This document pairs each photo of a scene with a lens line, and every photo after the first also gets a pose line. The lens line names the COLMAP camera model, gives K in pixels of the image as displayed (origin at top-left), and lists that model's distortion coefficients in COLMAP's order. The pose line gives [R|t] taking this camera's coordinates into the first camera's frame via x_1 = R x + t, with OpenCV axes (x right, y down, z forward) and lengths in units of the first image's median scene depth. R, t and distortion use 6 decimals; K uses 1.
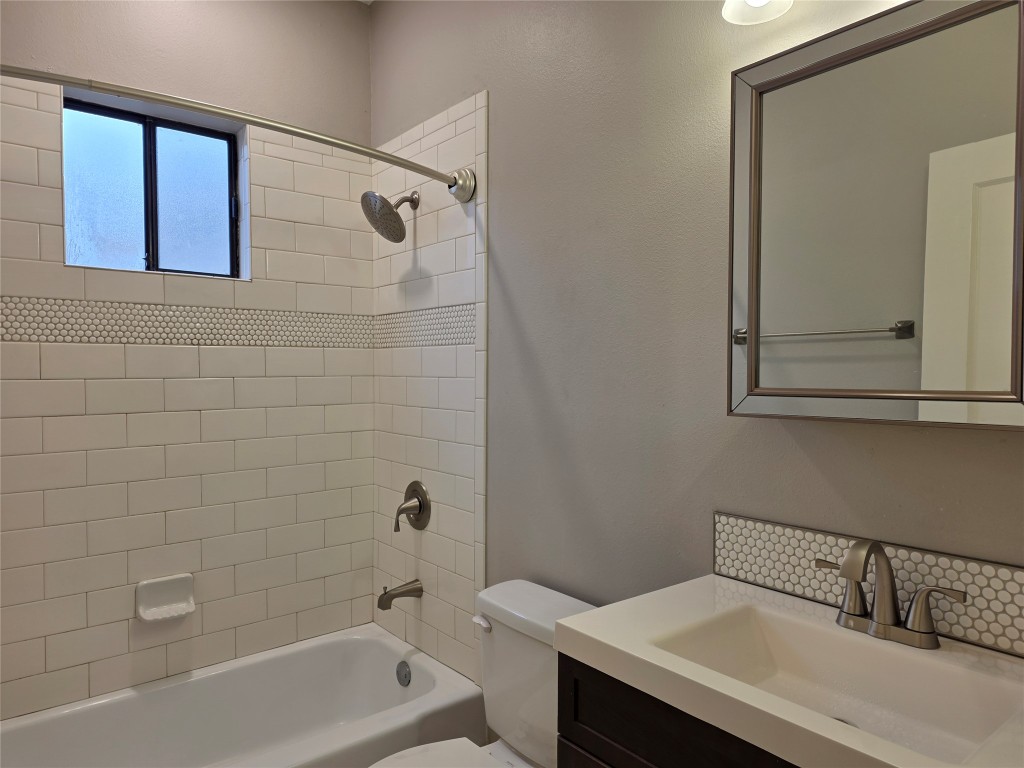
lens RADIAL K [[668.2, 0, 512.0], [0, 668.2, 384.0], [0, 0, 1]] dist [0.080502, -0.067365]
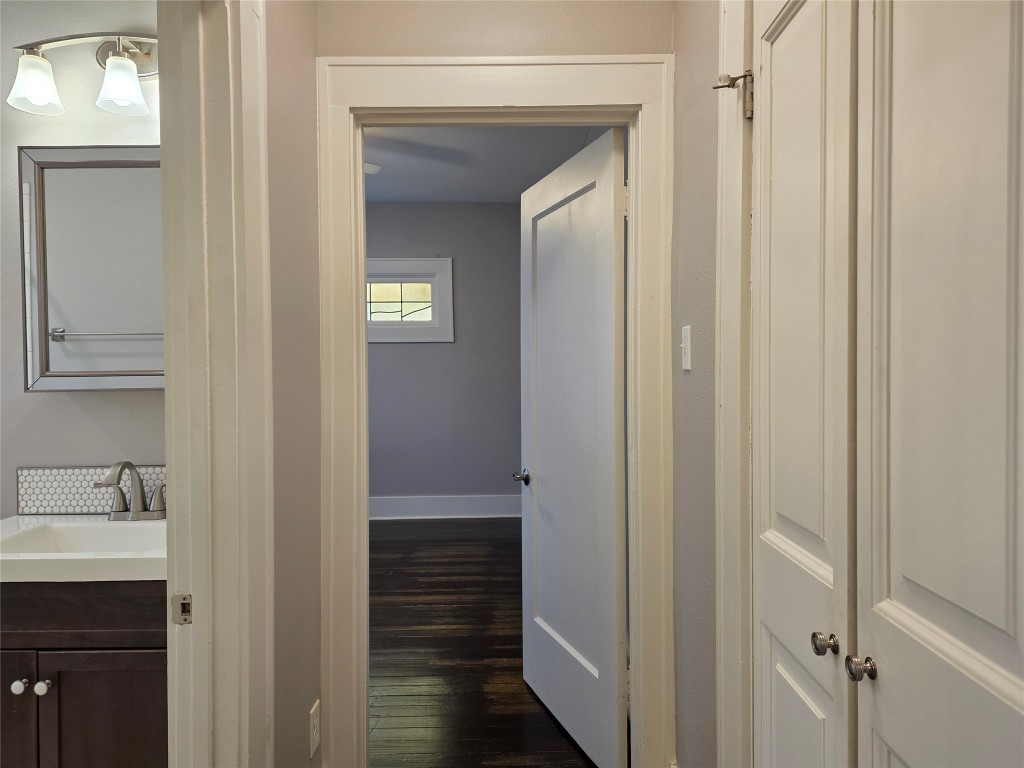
lens RADIAL K [[668.2, 0, 512.0], [0, 668.2, 384.0], [0, 0, 1]] dist [0.080502, -0.067365]
pose [[0.625503, -0.022777, 0.779889, -0.143563], [0.023831, 0.999665, 0.010083, 0.038256], [-0.779857, 0.012279, 0.625837, -0.637480]]
